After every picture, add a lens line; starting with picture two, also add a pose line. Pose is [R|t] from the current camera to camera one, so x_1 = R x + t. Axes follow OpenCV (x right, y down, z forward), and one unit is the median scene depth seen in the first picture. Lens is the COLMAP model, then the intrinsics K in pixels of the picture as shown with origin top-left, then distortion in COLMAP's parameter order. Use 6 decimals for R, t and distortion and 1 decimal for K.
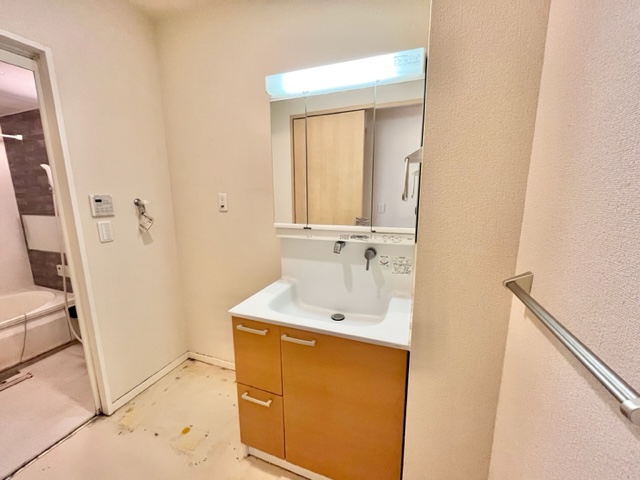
lens RADIAL K [[261.0, 0, 316.3], [0, 261.0, 241.2], [0, 0, 1]] dist [-0.003275, -0.000596]
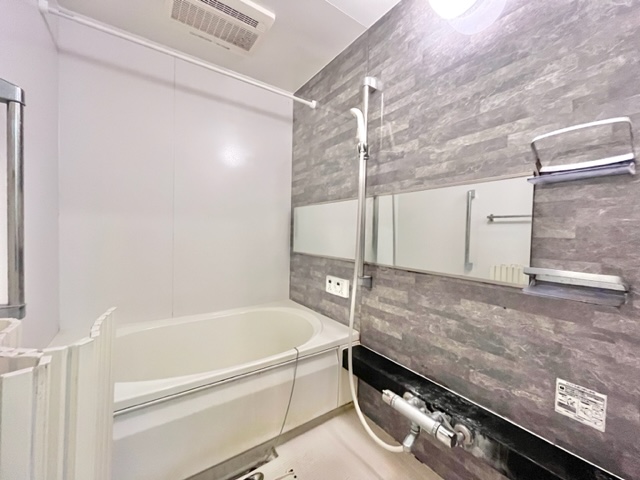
lens RADIAL K [[261.0, 0, 322.1], [0, 261.0, 238.8], [0, 0, 1]] dist [-0.003275, -0.000596]
pose [[0.833671, 0.033496, -0.551245, -0.642780], [-0.124127, 0.983985, -0.127932, 0.086755], [0.538131, 0.175078, 0.824477, 0.420138]]
